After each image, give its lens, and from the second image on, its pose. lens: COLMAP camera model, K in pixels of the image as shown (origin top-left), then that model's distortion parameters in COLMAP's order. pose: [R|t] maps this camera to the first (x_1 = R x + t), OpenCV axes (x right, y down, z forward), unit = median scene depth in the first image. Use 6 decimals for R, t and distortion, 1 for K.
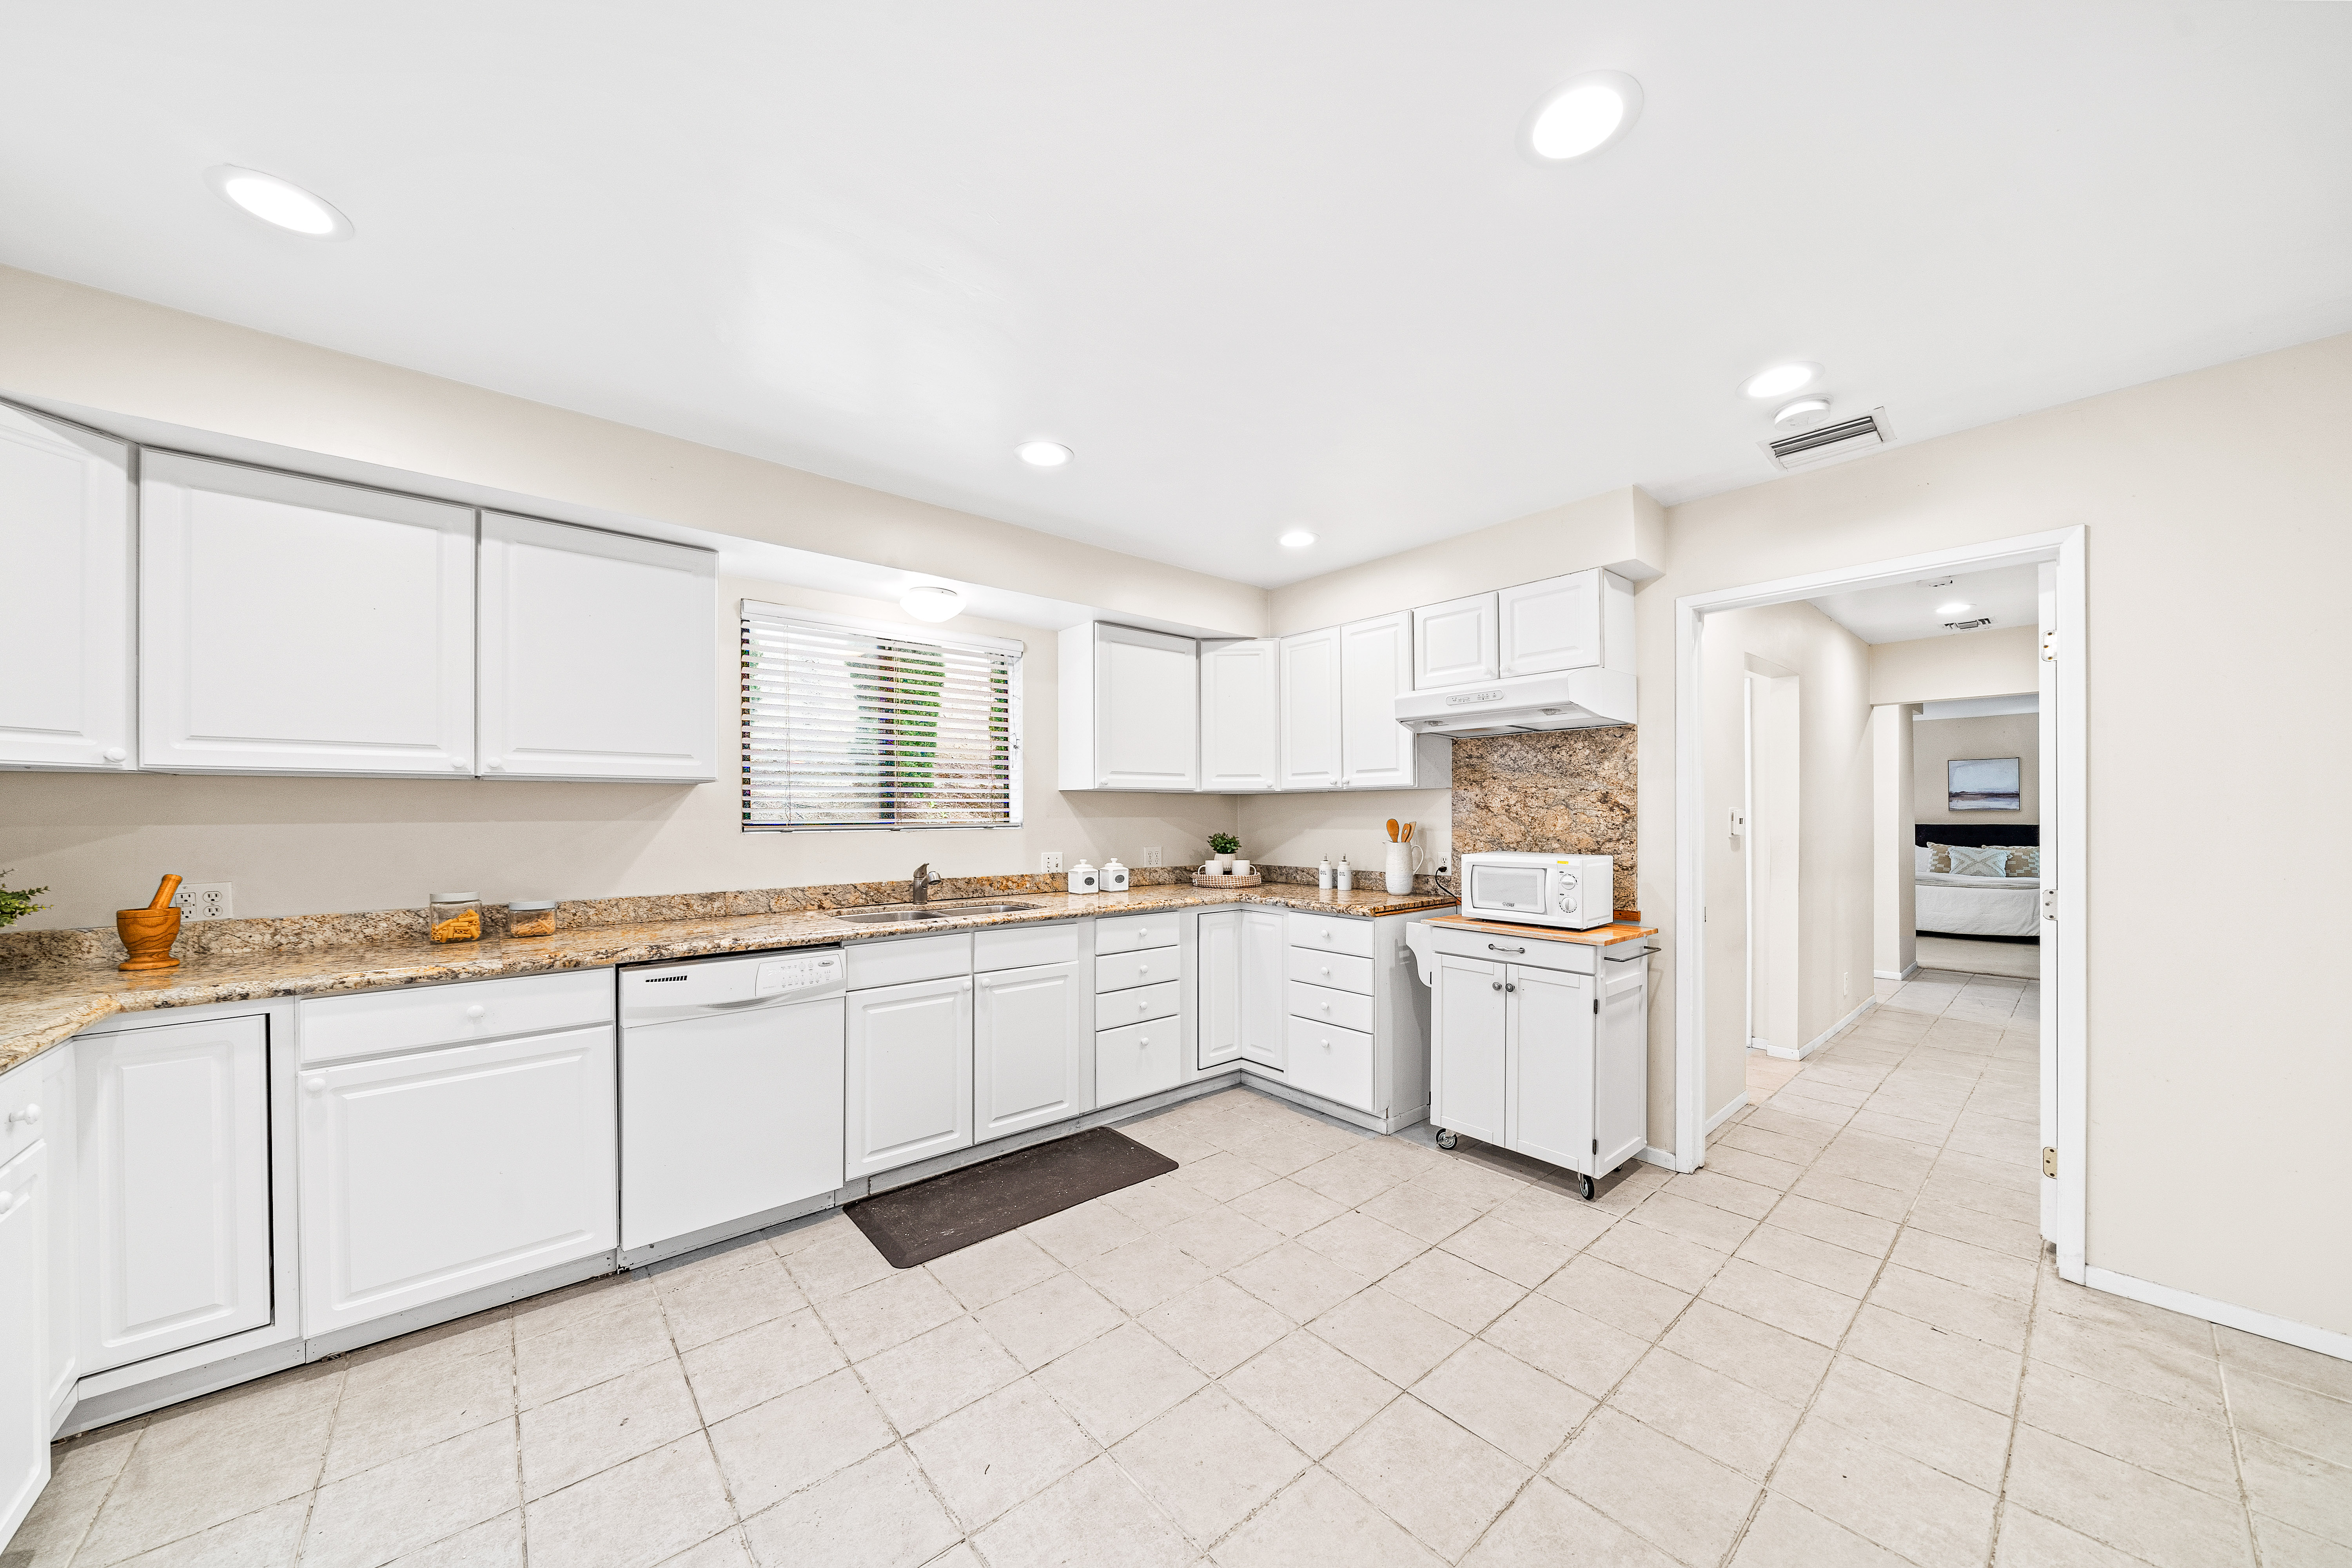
lens RADIAL K [[810.2, 0, 1177.1], [0, 810.2, 794.1], [0, 0, 1]] dist [-0.004539, -0.000036]
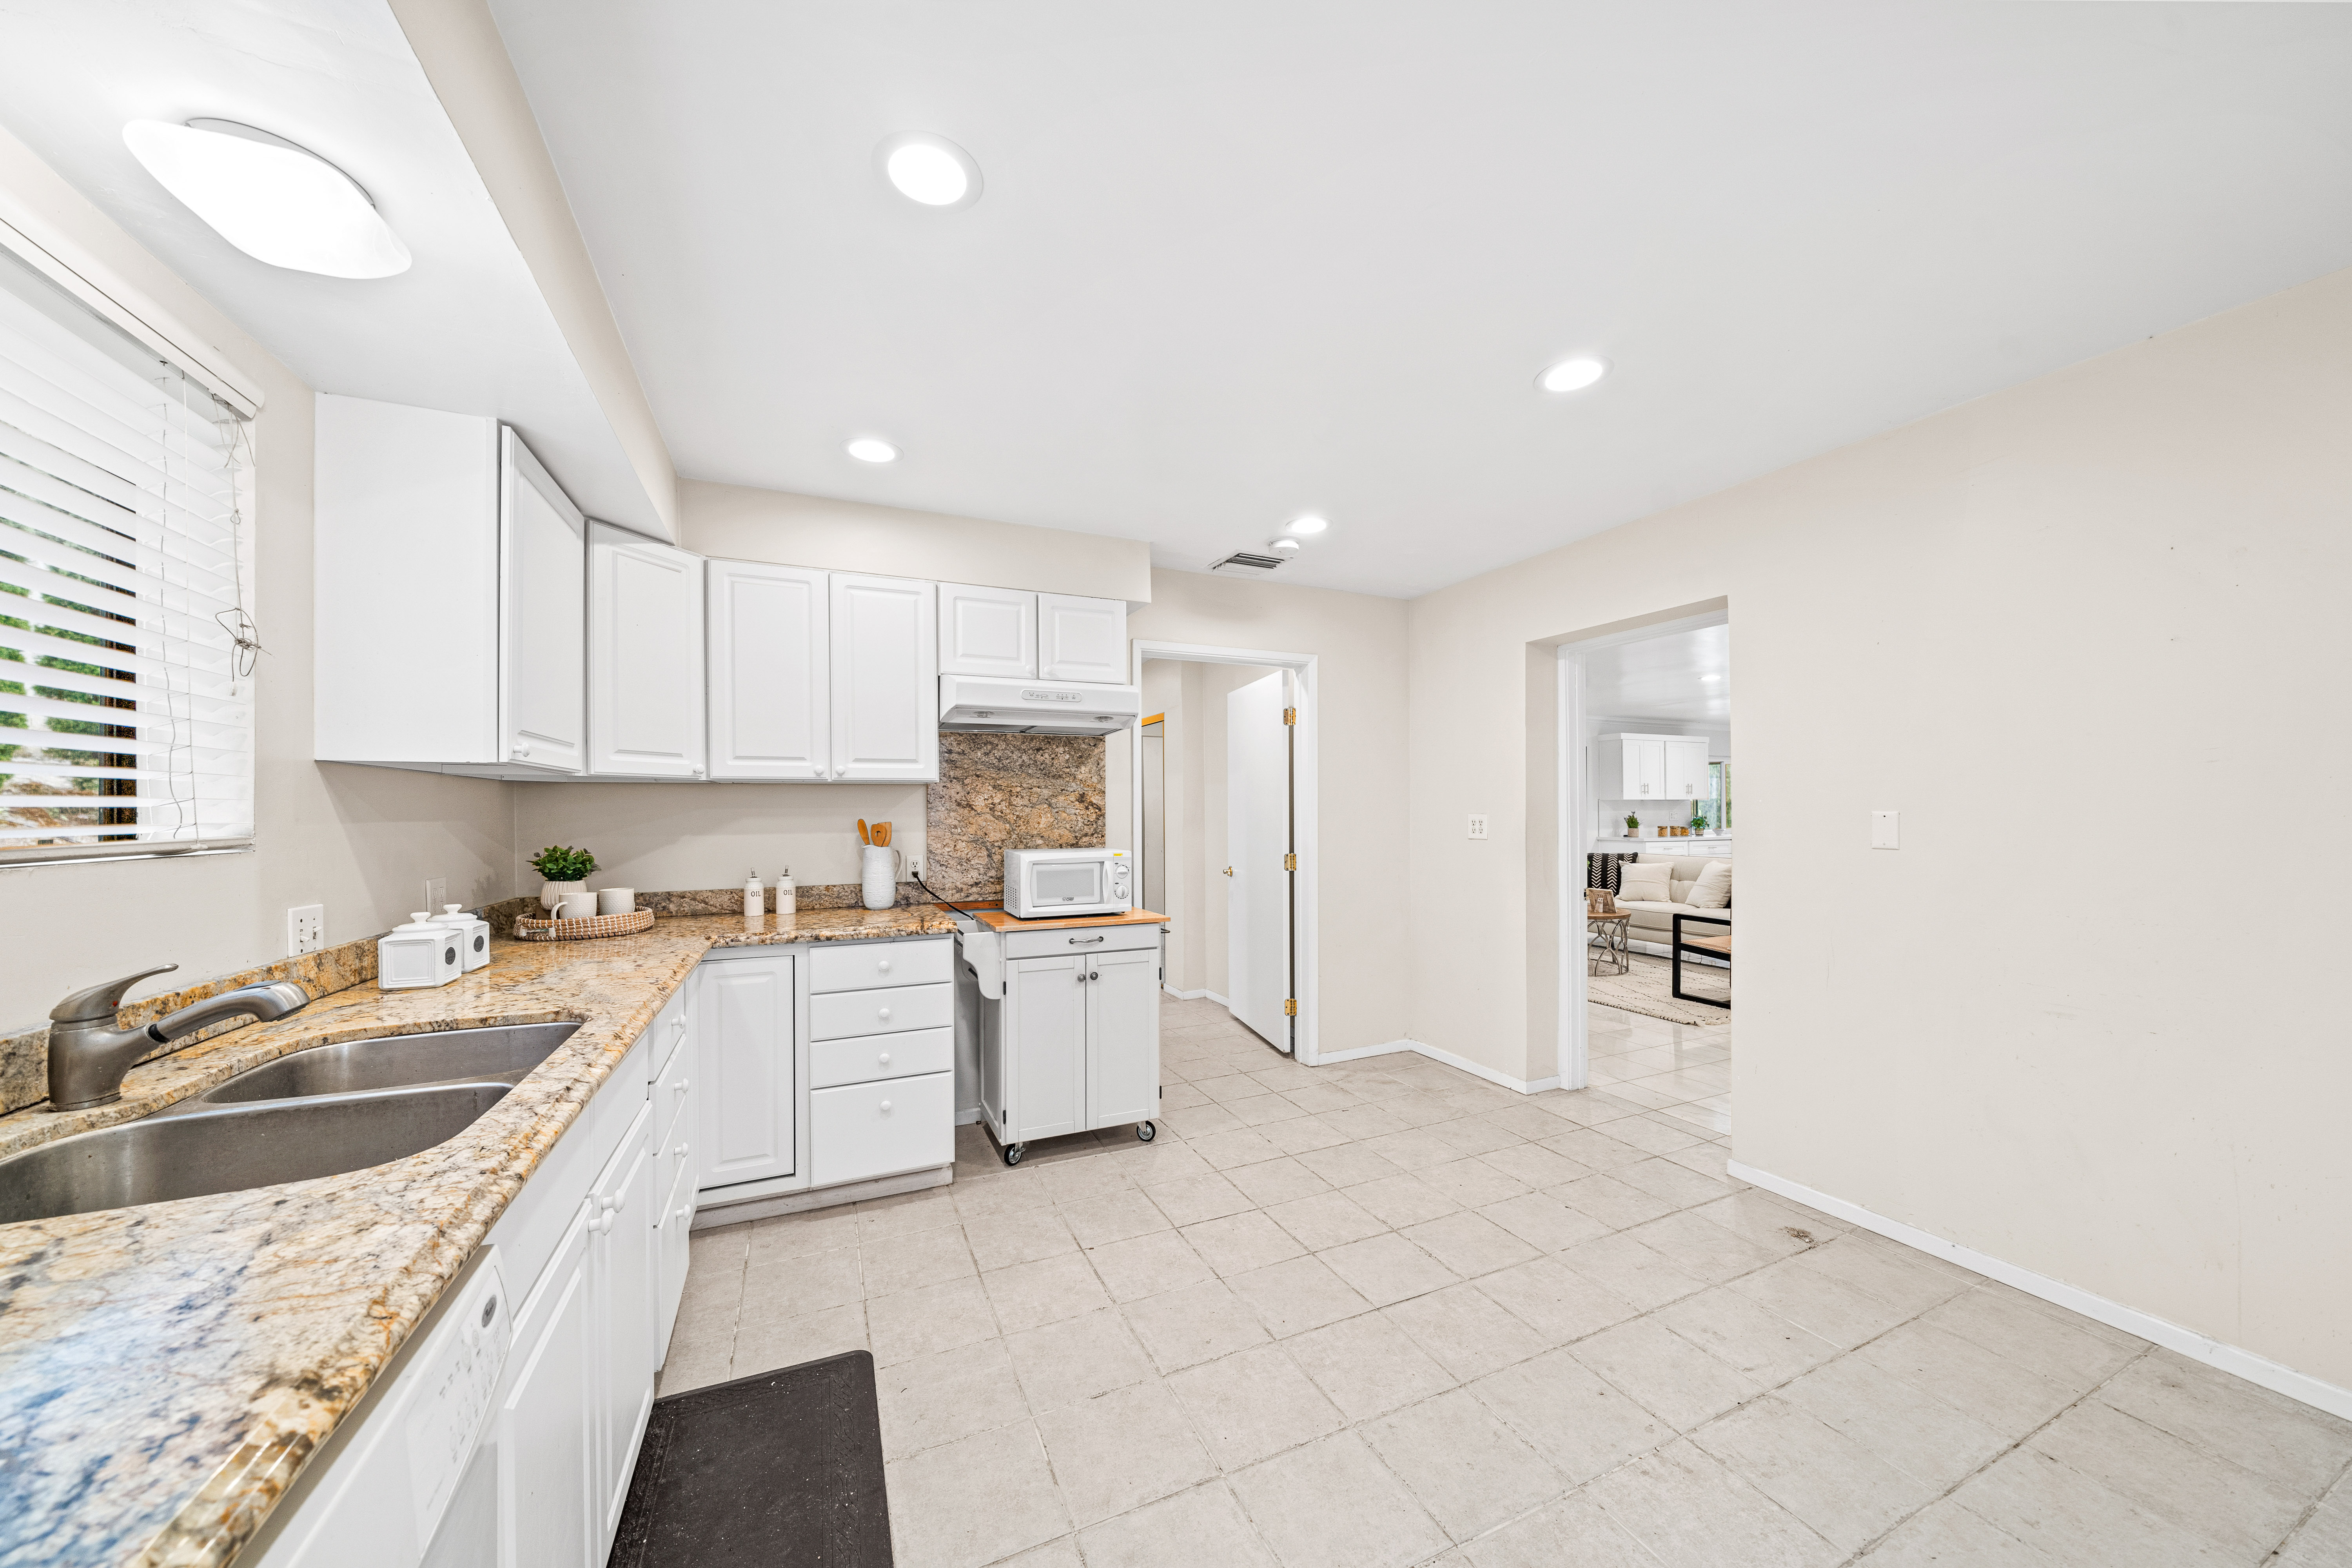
lens RADIAL K [[810.2, 0, 1177.1], [0, 810.2, 794.1], [0, 0, 1]] dist [-0.004539, -0.000036]
pose [[0.283126, 0.019972, 0.958875, -0.514963], [-0.018031, 0.999717, -0.015498, 0.014126], [-0.958913, -0.012901, 0.283406, 0.533208]]
